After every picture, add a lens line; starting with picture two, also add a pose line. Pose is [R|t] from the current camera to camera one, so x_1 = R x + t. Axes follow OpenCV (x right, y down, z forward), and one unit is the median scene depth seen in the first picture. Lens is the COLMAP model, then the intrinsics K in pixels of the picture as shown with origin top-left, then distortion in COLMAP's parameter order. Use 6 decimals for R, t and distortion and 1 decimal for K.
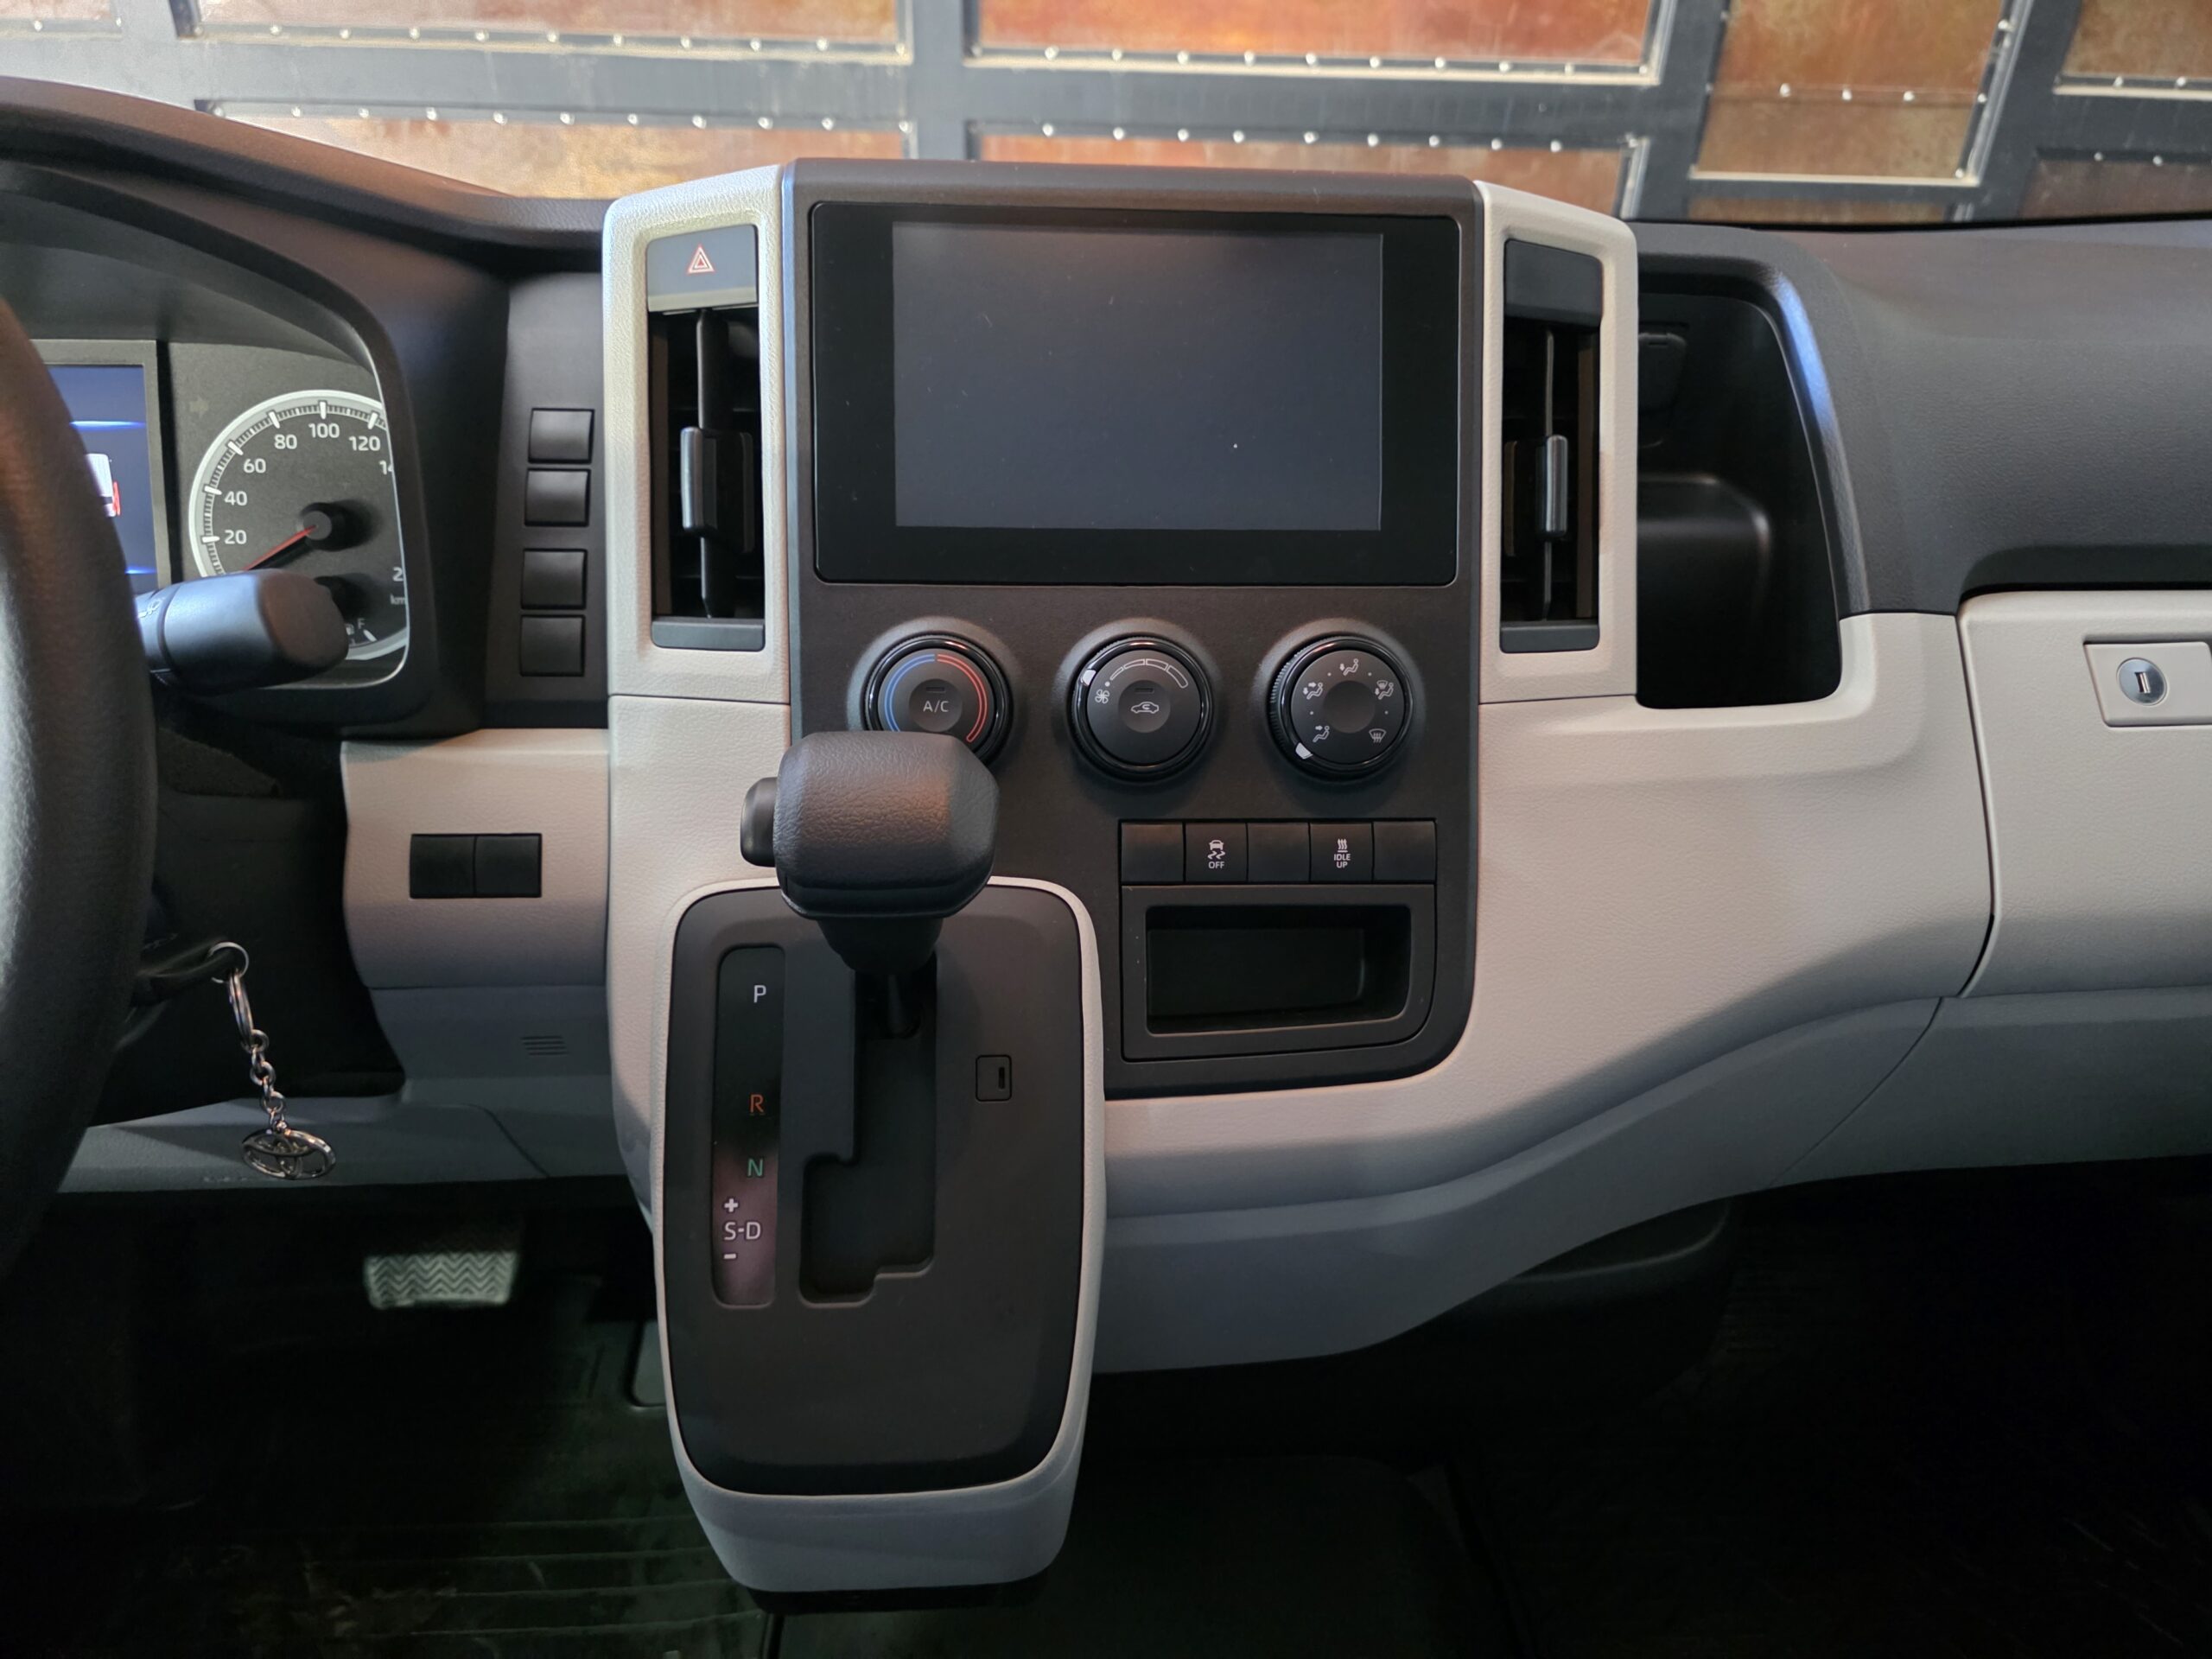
lens RADIAL K [[1496.1, 0, 1103.9], [0, 1496.1, 818.2], [0, 0, 1]] dist [0.043392, -0.040451]
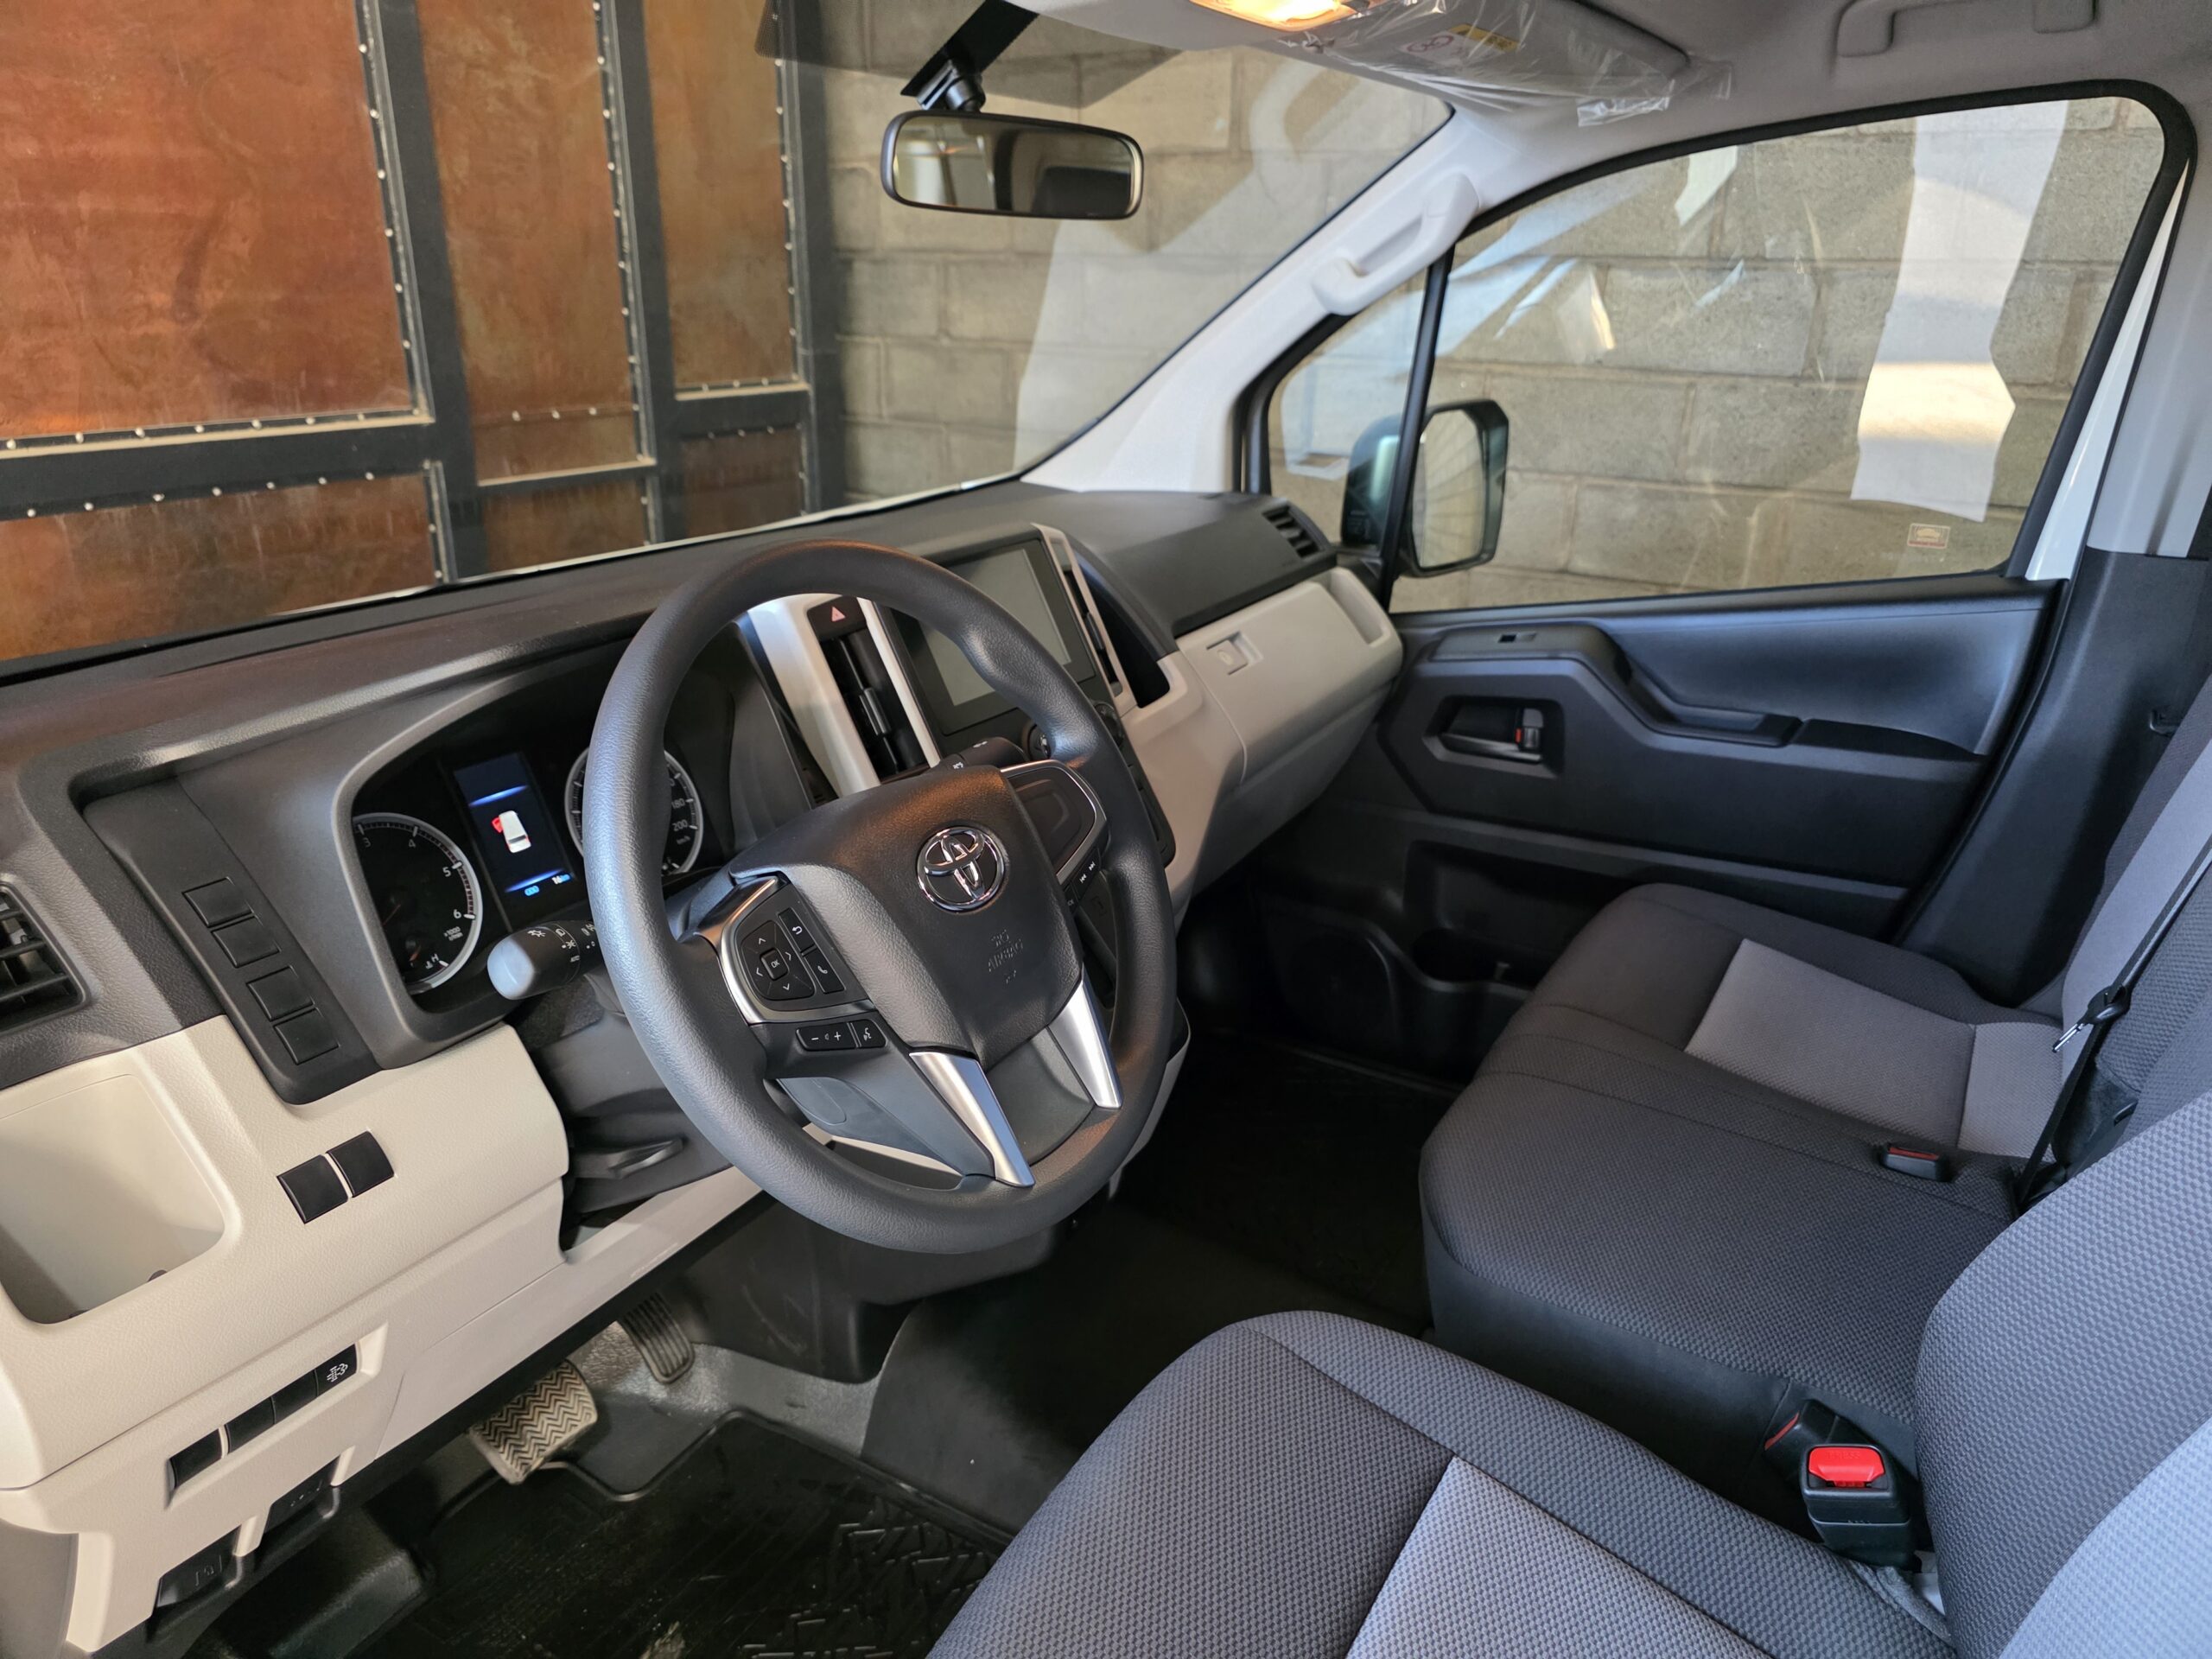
lens RADIAL K [[1557.1, 0, 1106.0], [0, 1557.1, 829.5], [0, 0, 1]] dist [-0.005564, -0.003301]
pose [[0.565994, -0.299819, 0.767958, -1.584448], [0.412857, 0.909381, 0.050751, -0.052328], [-0.713582, 0.288332, 0.638486, -0.474582]]
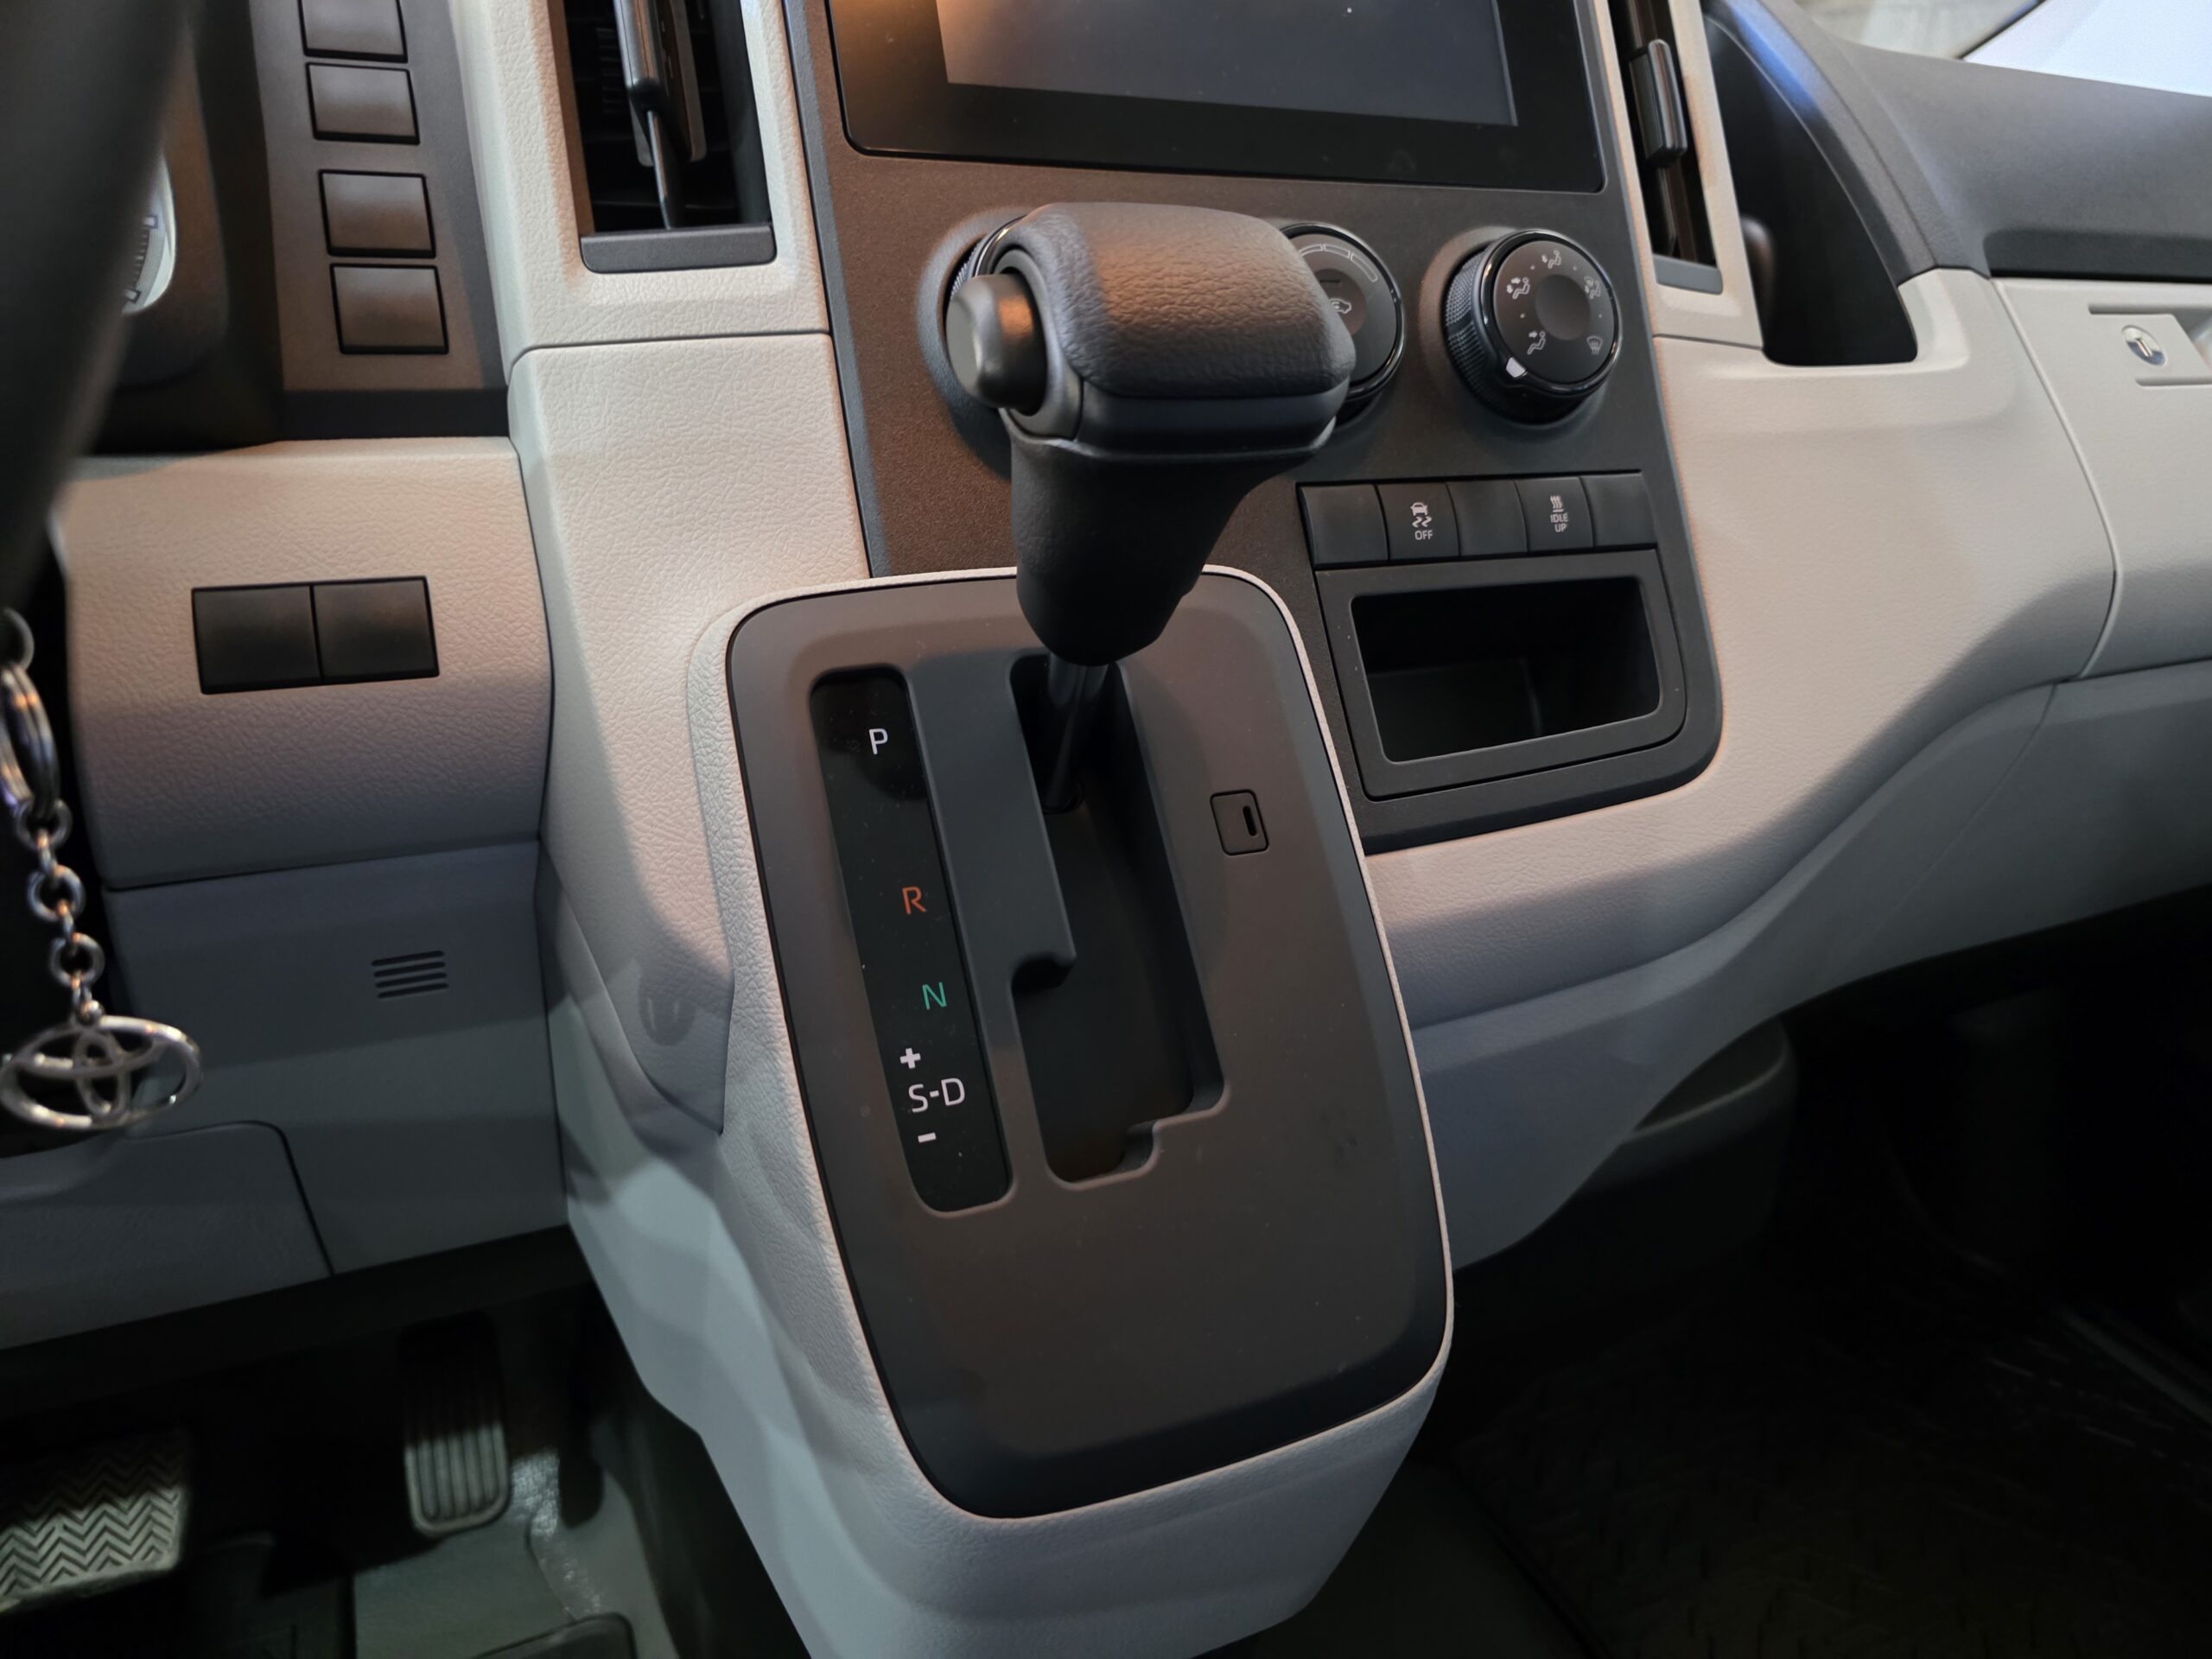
lens RADIAL K [[1510.2, 0, 1081.9], [0, 1510.2, 836.5], [0, 0, 1]] dist [0.051468, -0.046767]
pose [[0.940871, -0.123211, 0.315564, -0.307322], [0.155954, 0.984470, -0.080602, 0.191795], [-0.300733, 0.125050, 0.945475, 0.318072]]
